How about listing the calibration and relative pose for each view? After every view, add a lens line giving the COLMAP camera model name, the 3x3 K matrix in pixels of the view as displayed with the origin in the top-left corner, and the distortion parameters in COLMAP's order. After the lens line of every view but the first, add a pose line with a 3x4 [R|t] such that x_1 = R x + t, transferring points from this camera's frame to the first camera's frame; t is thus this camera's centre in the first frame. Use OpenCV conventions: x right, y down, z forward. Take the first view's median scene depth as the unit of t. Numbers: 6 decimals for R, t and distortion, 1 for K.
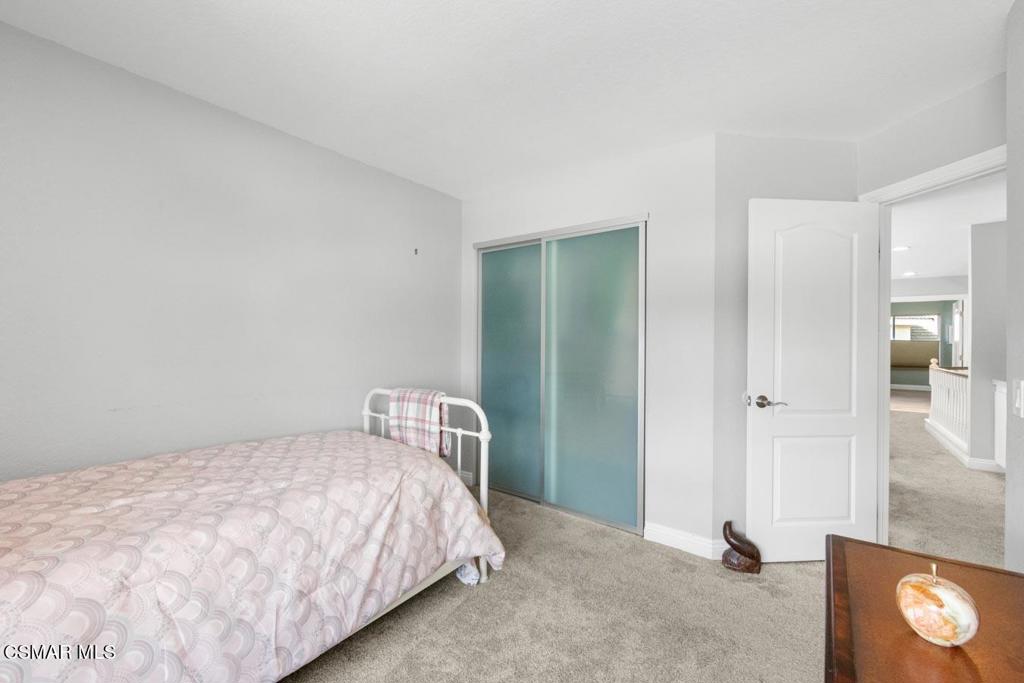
lens RADIAL K [[408.8, 0, 515.8], [0, 408.8, 341.8], [0, 0, 1]] dist [-0.002323, -0.000410]
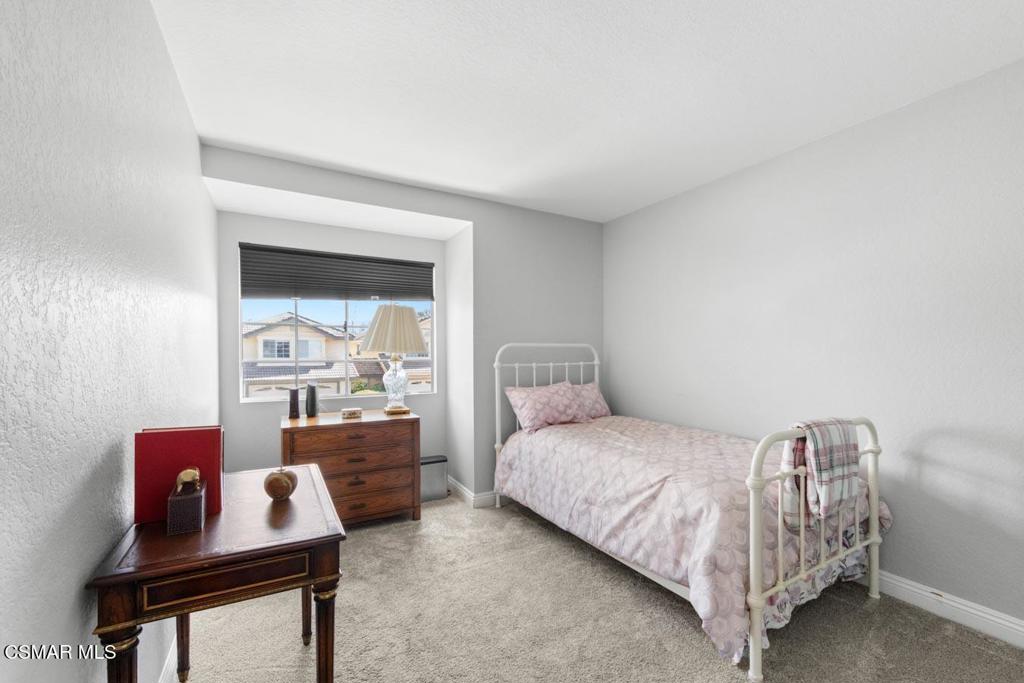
lens RADIAL K [[408.8, 0, 511.3], [0, 408.8, 345.8], [0, 0, 1]] dist [-0.002323, -0.000410]
pose [[-0.372894, -0.014133, -0.927766, 0.985199], [-0.000044, 0.999884, -0.015214, -0.006021], [0.927874, -0.005632, -0.372851, 1.108181]]
